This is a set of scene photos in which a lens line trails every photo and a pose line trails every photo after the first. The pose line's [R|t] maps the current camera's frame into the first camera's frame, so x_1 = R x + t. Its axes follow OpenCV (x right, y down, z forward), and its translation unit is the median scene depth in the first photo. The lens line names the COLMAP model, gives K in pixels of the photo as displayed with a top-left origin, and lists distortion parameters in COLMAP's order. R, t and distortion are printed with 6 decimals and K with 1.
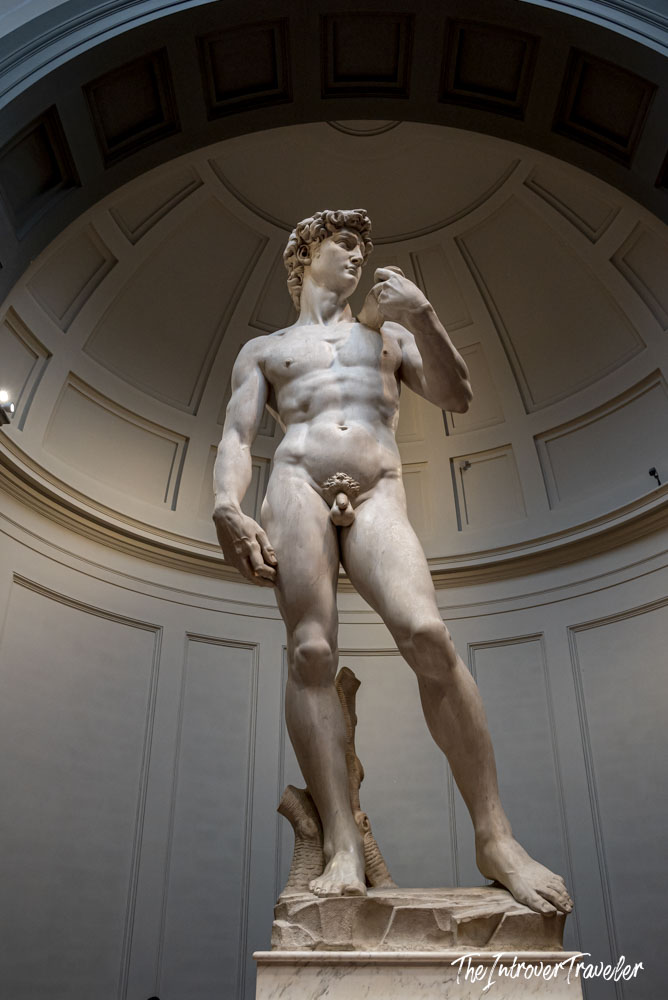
lens RADIAL K [[887.0, 0, 334.0], [0, 887.0, 500.0], [0, 0, 1]] dist [-0.007430, 0.002369]
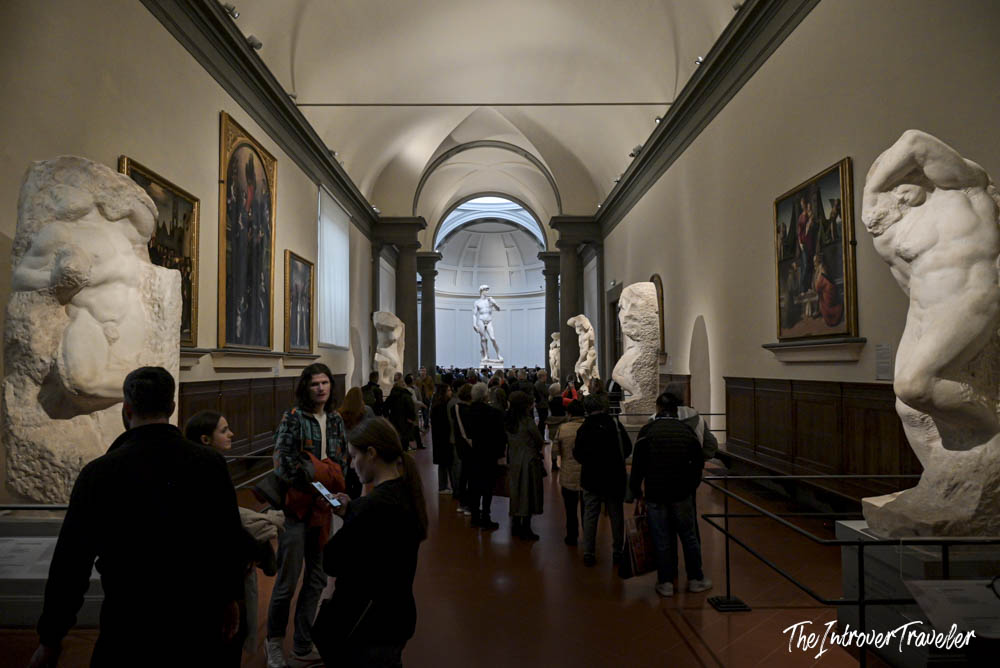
lens RADIAL K [[658.5, 0, 500.0], [0, 658.5, 334.0], [0, 0, 1]] dist [-0.008486, -0.000866]
pose [[0.999898, -0.004774, 0.013432, 0.064900], [-0.001754, 0.893897, 0.448270, -3.072349], [-0.014147, -0.448248, 0.893797, -5.423714]]
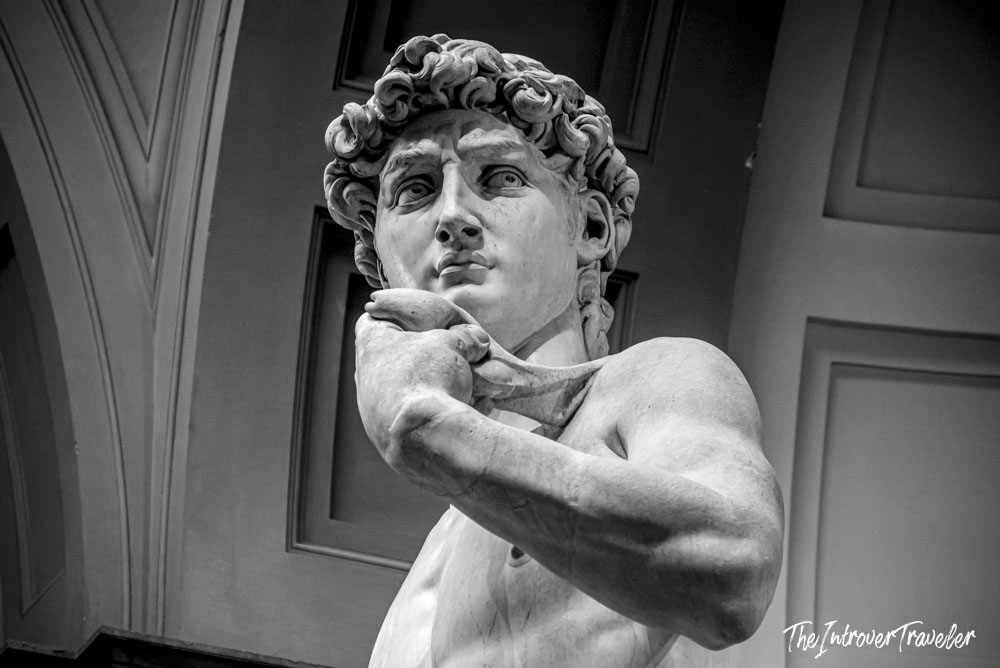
lens RADIAL K [[4873.9, 0, 499.0], [0, 4873.9, 268.1], [0, 0, 1]] dist [0.282811, -0.737387]
pose [[0.420787, -0.424687, -0.801611, 1.410765], [0.449102, 0.865287, -0.222676, 0.105962], [0.788191, -0.266306, 0.554829, 0.155901]]
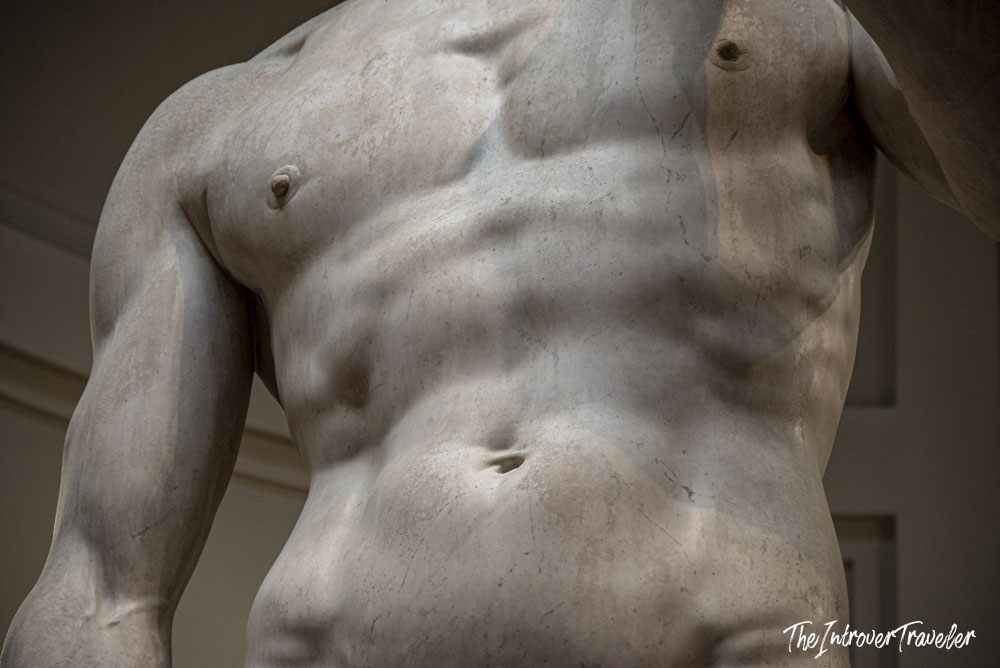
lens RADIAL K [[4515.4, 0, 500.0], [0, 4515.4, 334.0], [0, 0, 1]] dist [-0.105094, -2.501510]
pose [[0.945769, -0.167623, -0.278250, 0.303606], [0.147559, 0.984793, -0.091705, -0.012247], [0.289391, 0.045674, 0.956121, -0.027065]]
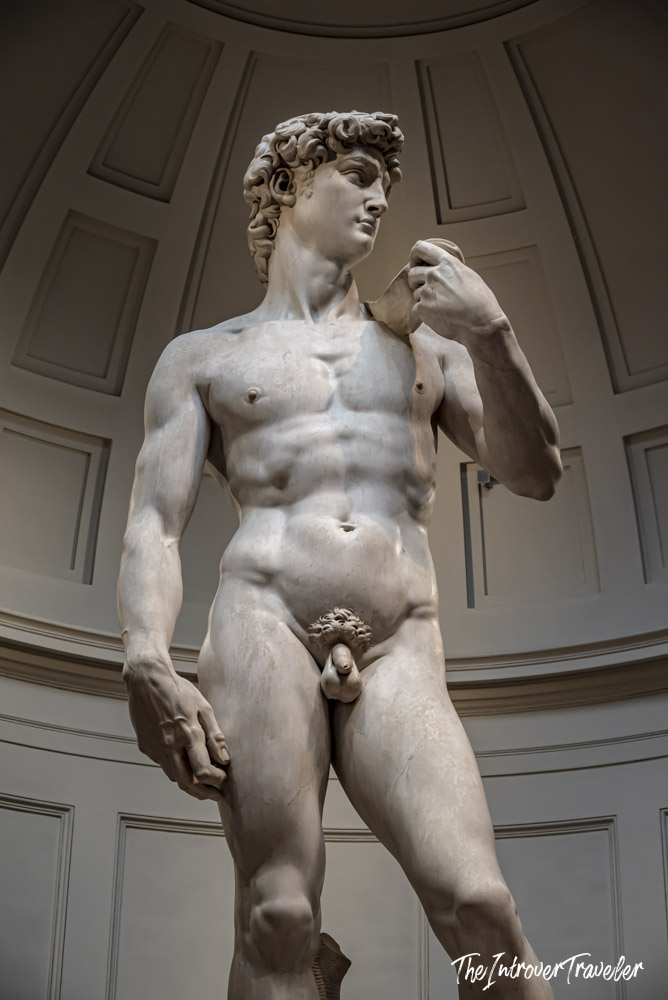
lens RADIAL K [[1946.5, 0, 334.8], [0, 1946.5, 504.8], [0, 0, 1]] dist [-0.028519, -0.080880]
pose [[0.992281, 0.068930, 0.103088, -0.127196], [-0.073525, 0.996431, 0.041456, -0.144133], [-0.099862, -0.048716, 0.993808, -0.264687]]
